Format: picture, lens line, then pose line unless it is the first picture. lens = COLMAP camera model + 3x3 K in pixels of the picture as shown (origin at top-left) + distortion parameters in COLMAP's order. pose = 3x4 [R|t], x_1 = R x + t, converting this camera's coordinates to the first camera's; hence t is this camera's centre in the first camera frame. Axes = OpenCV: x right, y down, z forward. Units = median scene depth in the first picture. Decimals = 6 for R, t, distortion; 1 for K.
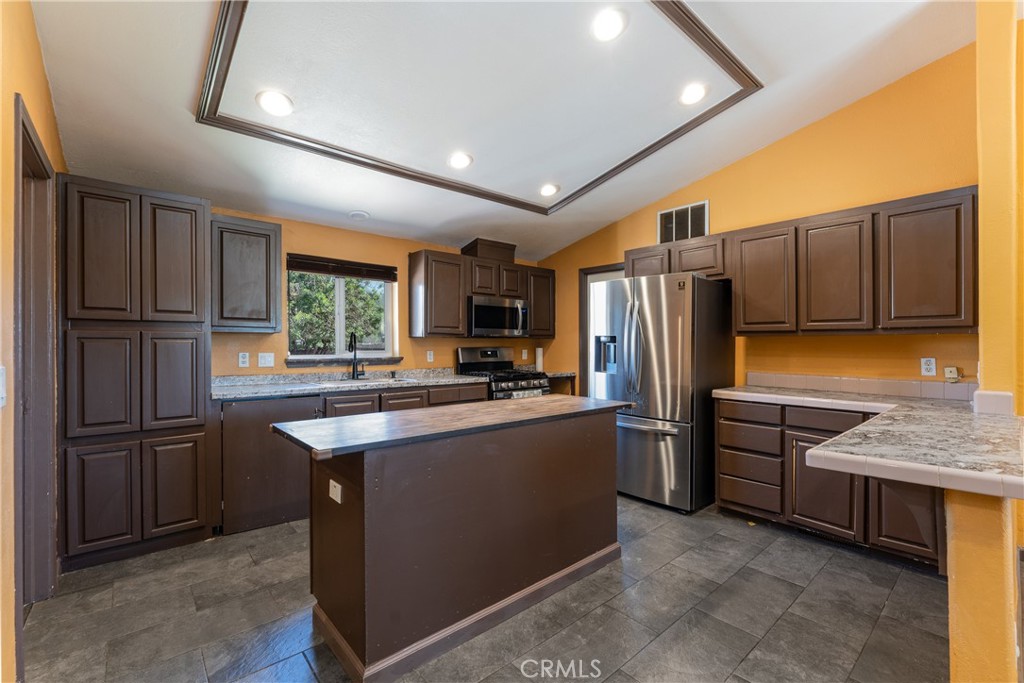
lens RADIAL K [[431.0, 0, 508.5], [0, 431.0, 340.7], [0, 0, 1]] dist [0.002265, 0.000300]
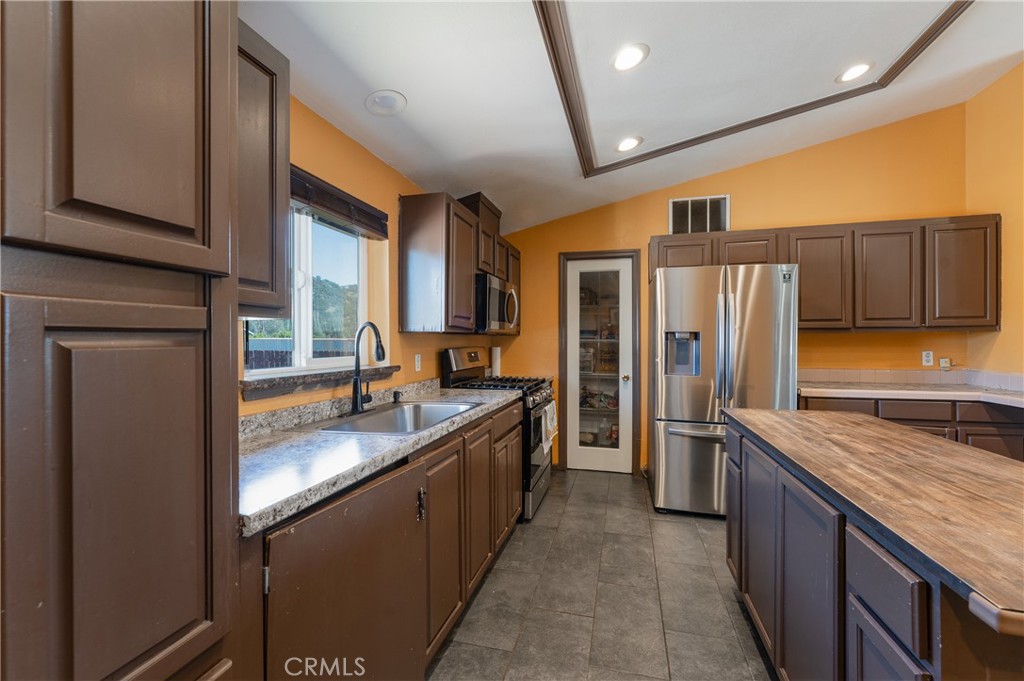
lens RADIAL K [[431.0, 0, 514.2], [0, 431.0, 336.7], [0, 0, 1]] dist [0.002265, 0.000300]
pose [[0.831318, -0.000037, 0.555797, -0.487722], [0.002285, 0.999992, -0.003351, 0.000163], [-0.555792, 0.004056, 0.831312, 0.448606]]
